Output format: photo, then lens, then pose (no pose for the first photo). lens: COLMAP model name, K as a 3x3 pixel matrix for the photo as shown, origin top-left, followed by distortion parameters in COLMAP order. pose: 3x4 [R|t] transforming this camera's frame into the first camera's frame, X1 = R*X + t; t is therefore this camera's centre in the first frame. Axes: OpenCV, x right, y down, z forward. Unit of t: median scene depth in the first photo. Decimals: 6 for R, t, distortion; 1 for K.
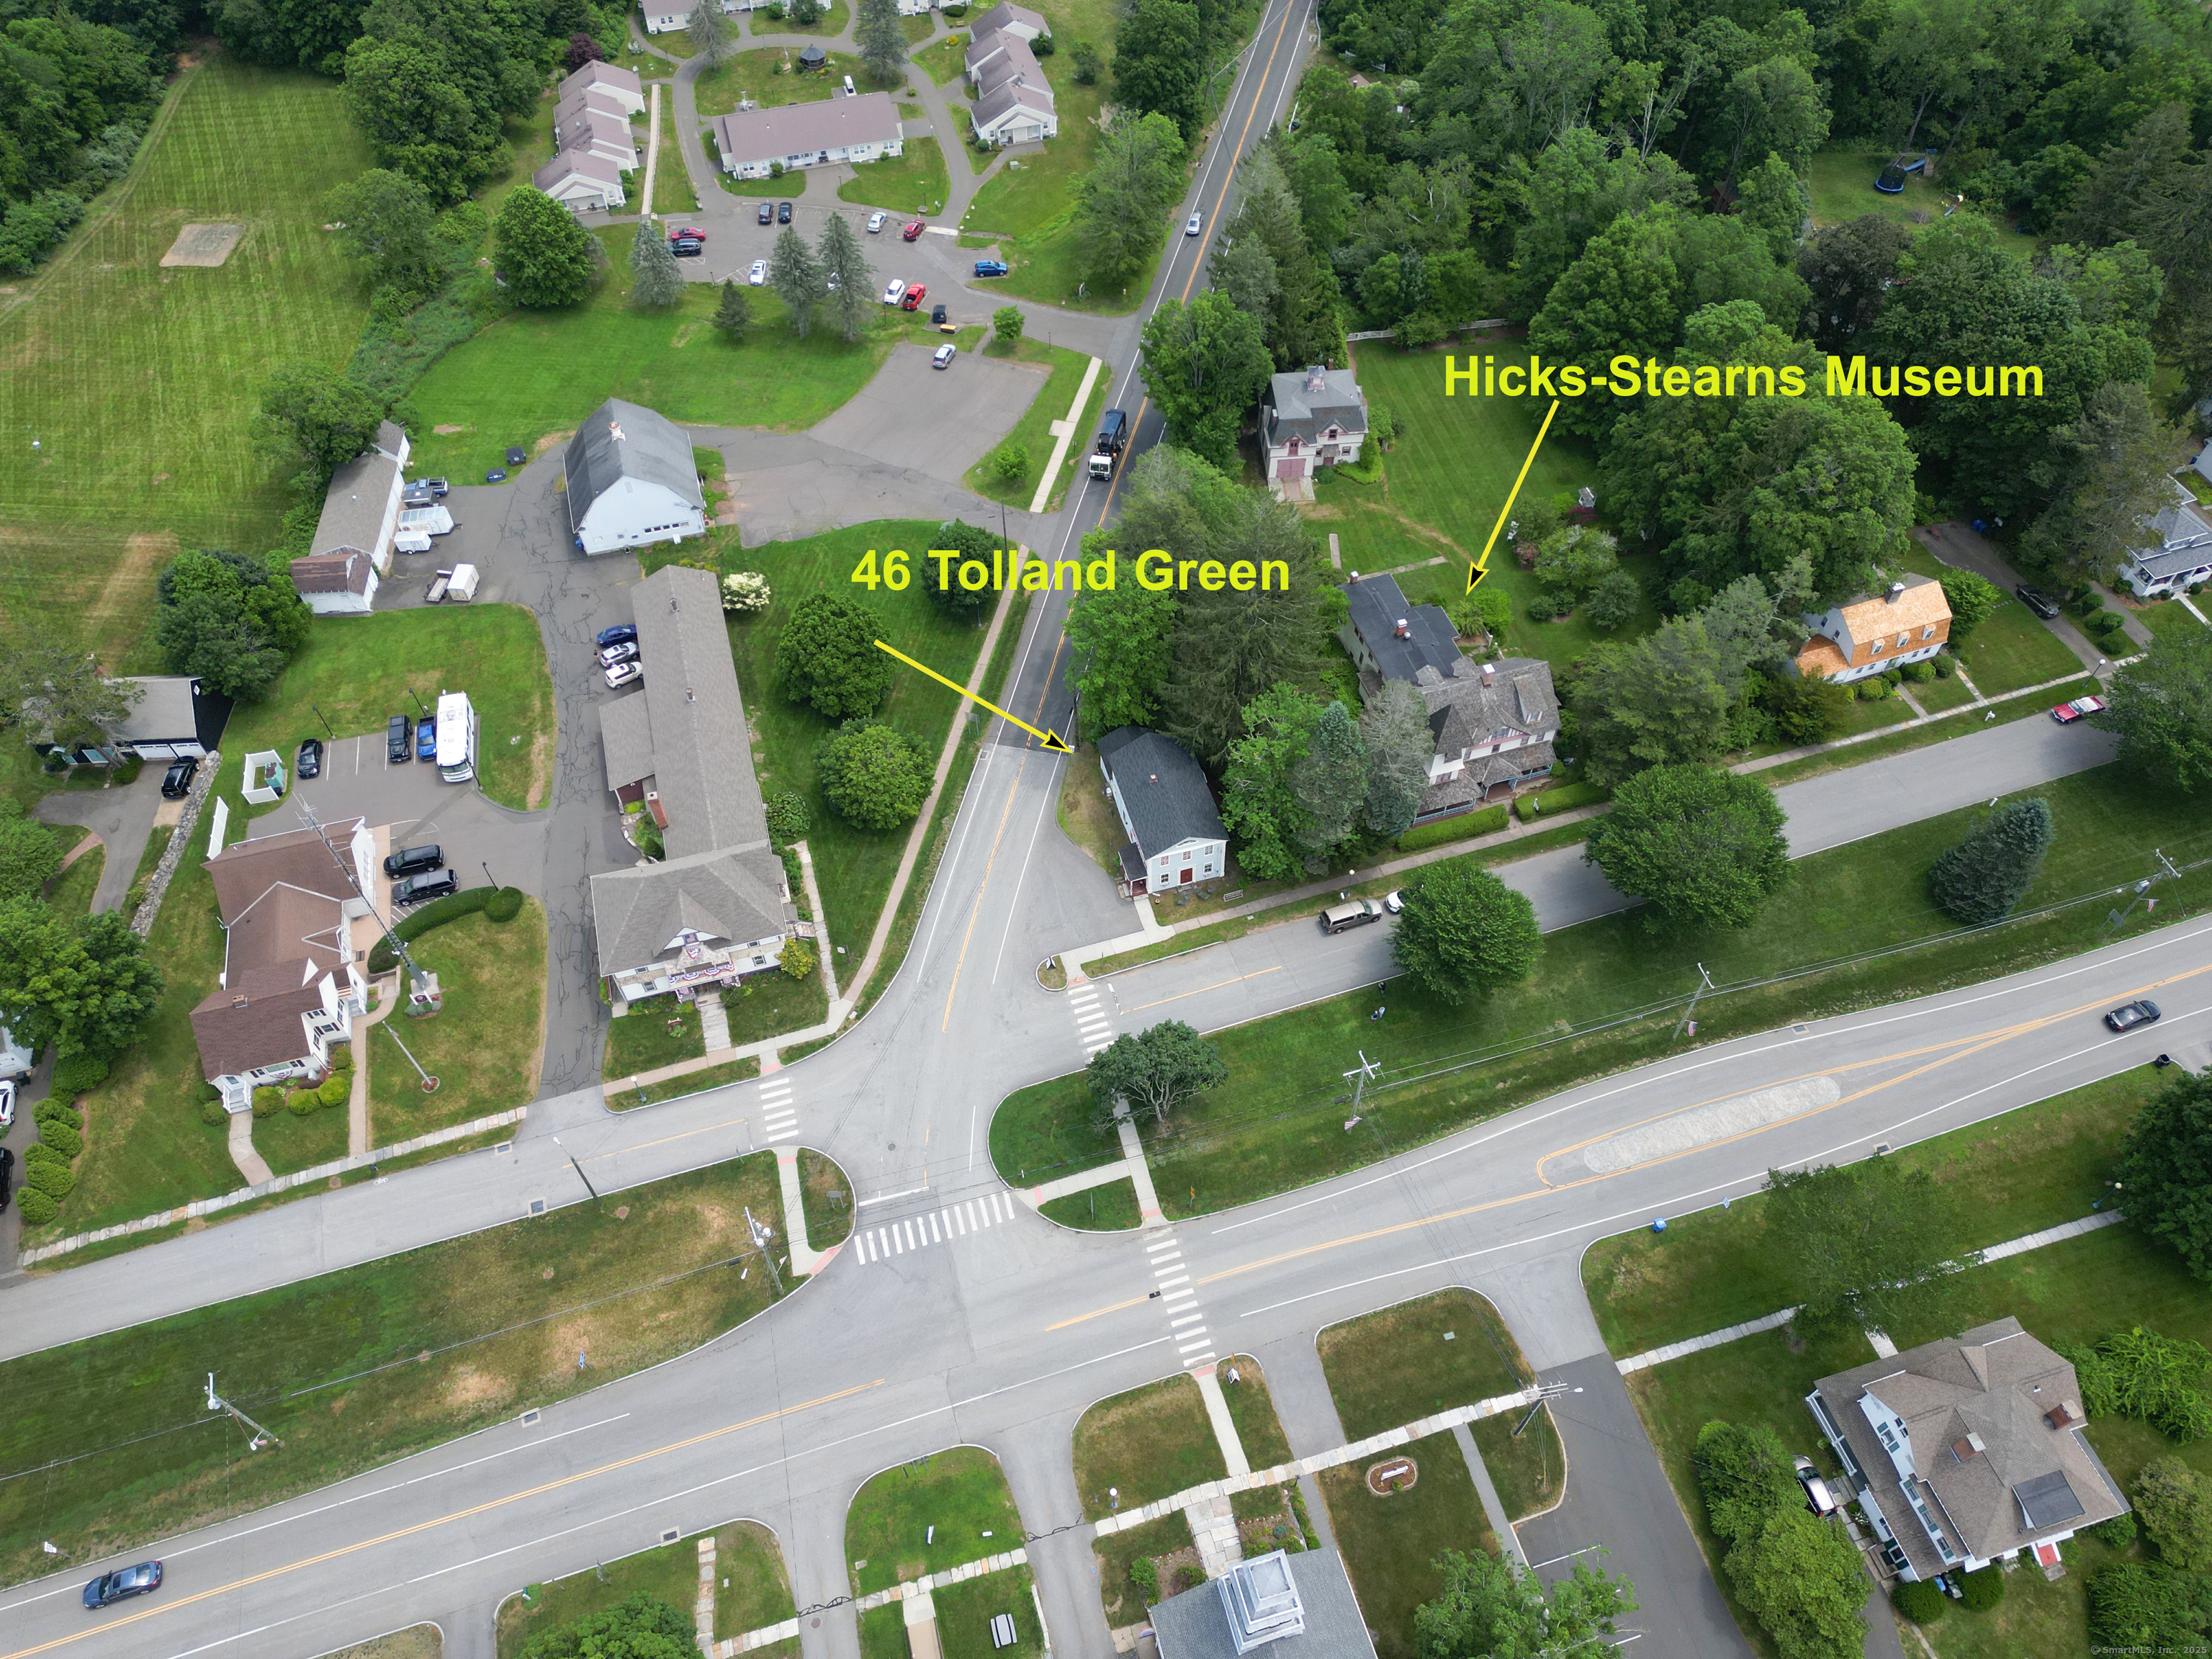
lens RADIAL K [[1541.0, 0, 1099.9], [0, 1541.0, 832.2], [0, 0, 1]] dist [0.086140, -0.085344]
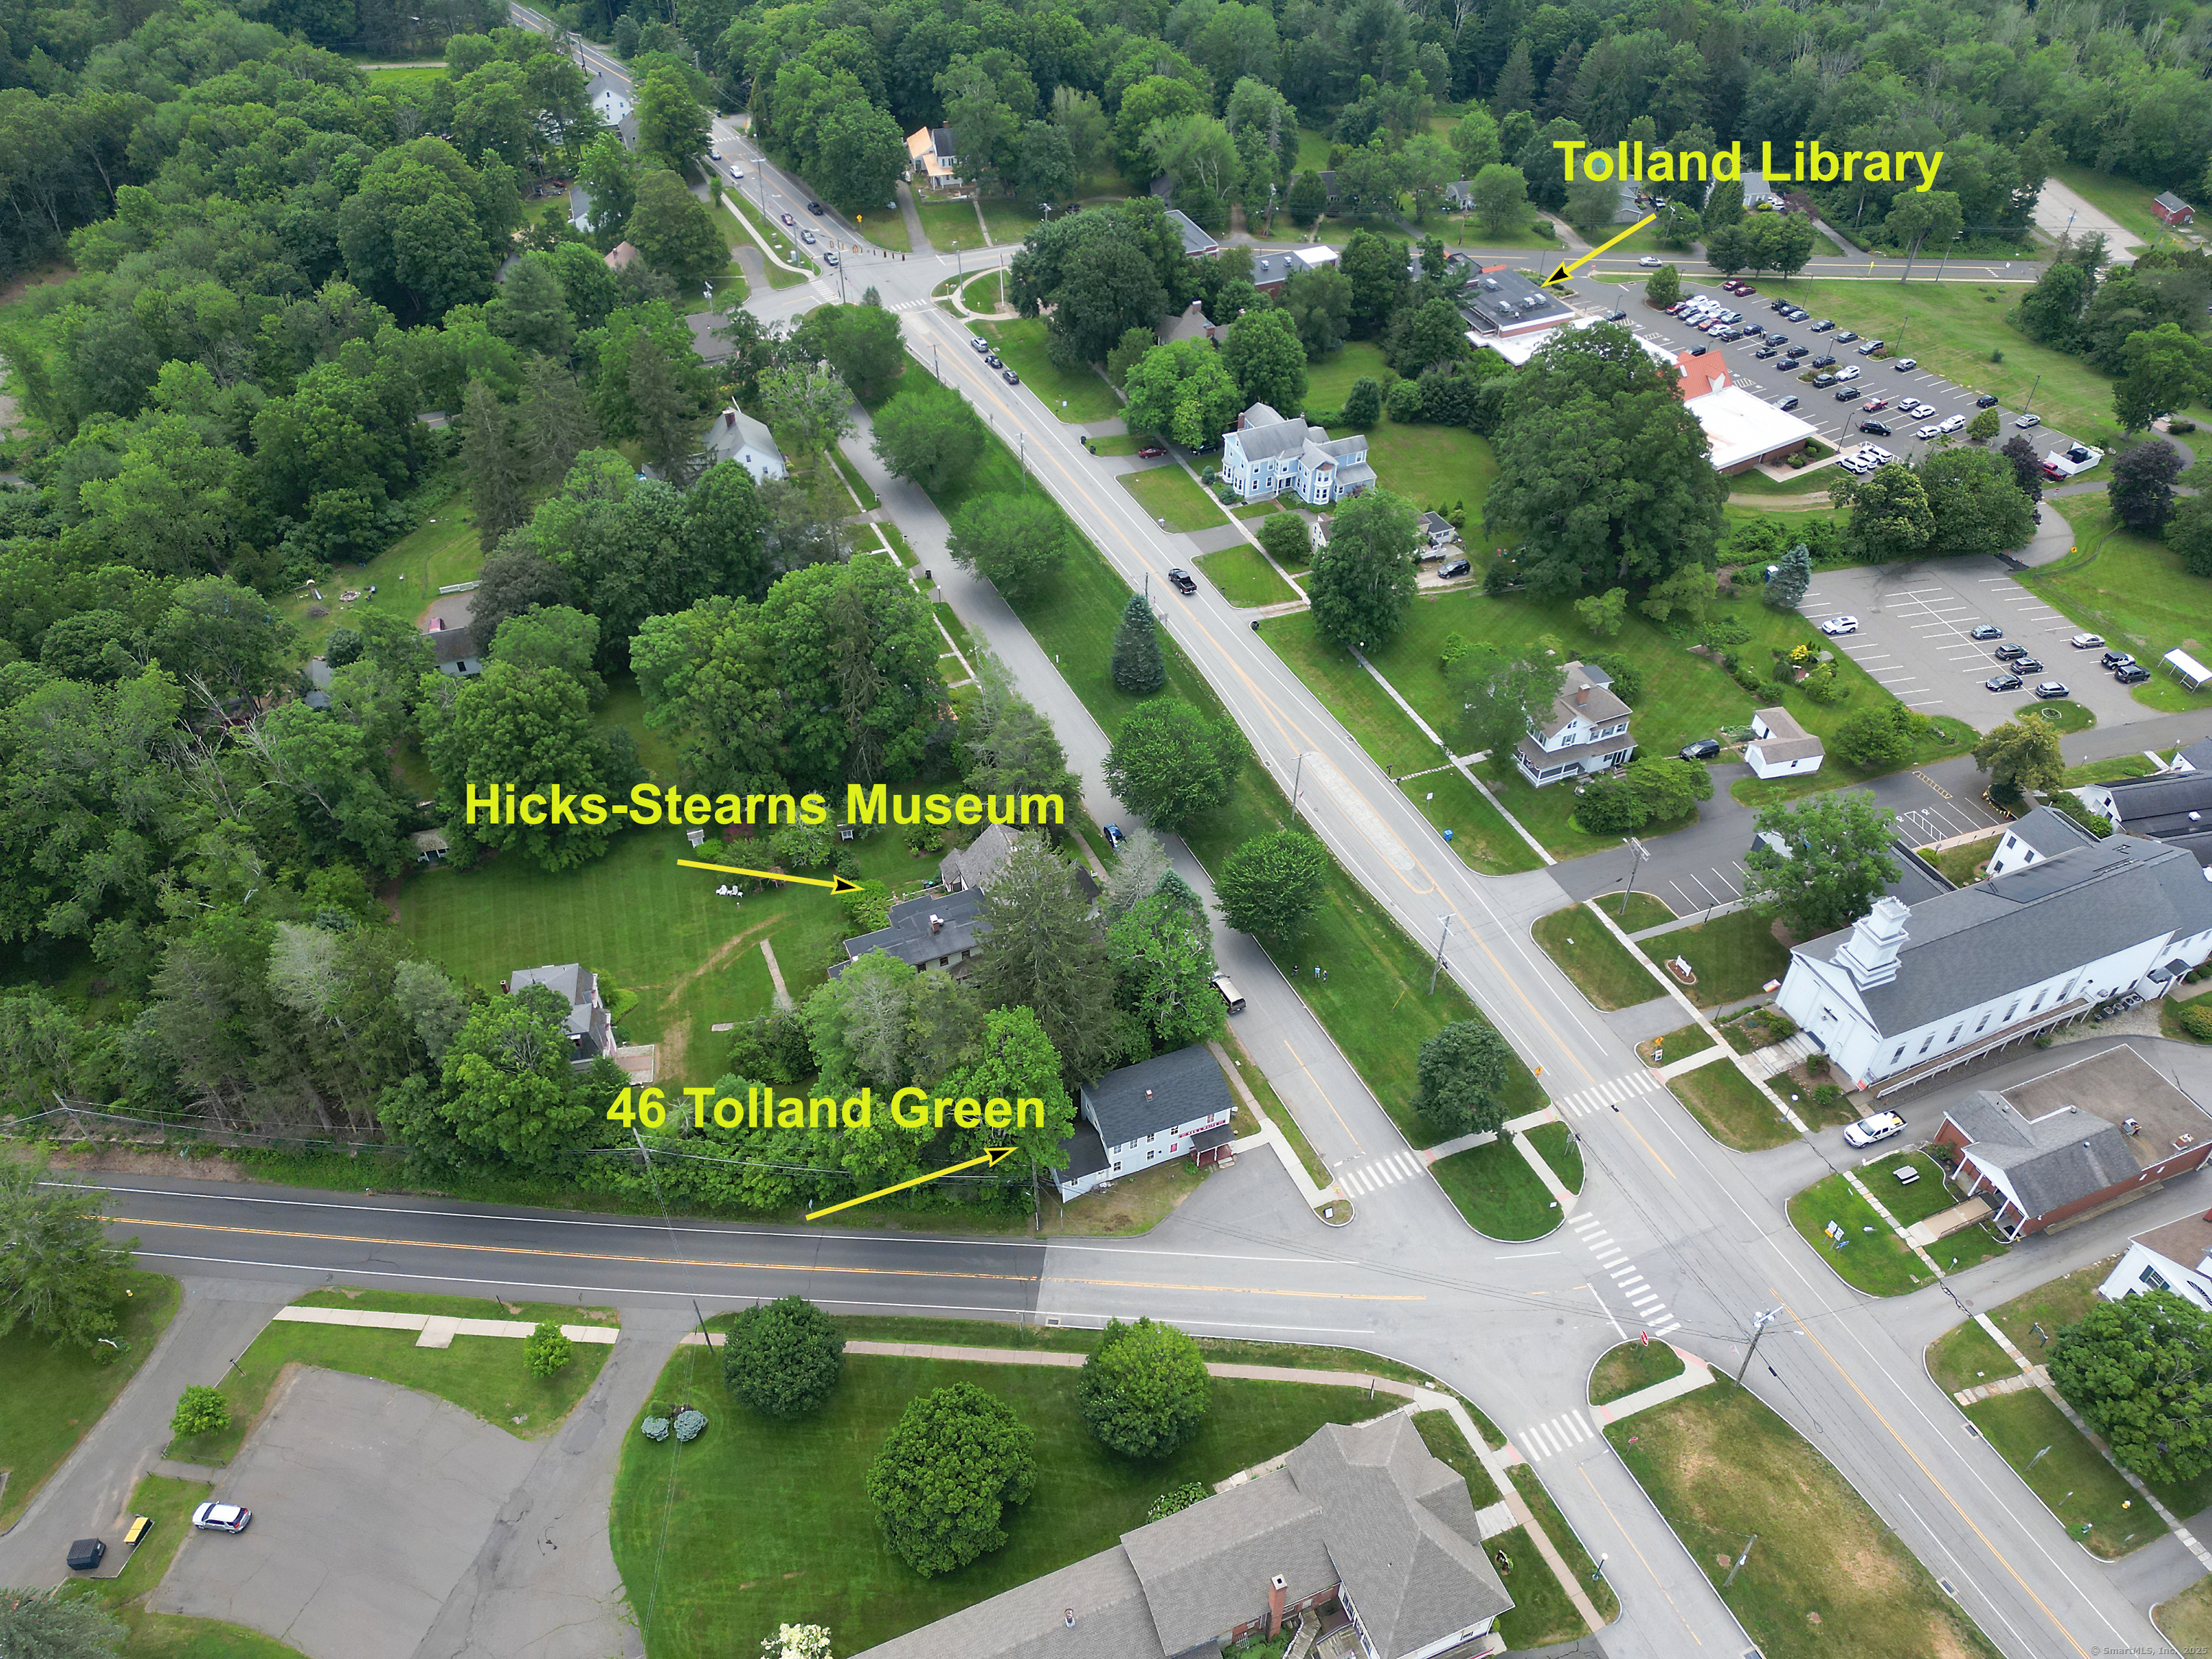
lens RADIAL K [[1541.0, 0, 1099.9], [0, 1541.0, 832.2], [0, 0, 1]] dist [0.086140, -0.085344]
pose [[-0.099822, -0.666684, 0.738626, -0.642151], [0.800337, 0.387259, 0.457703, -0.637222], [-0.591182, 0.636838, 0.494914, 0.435935]]
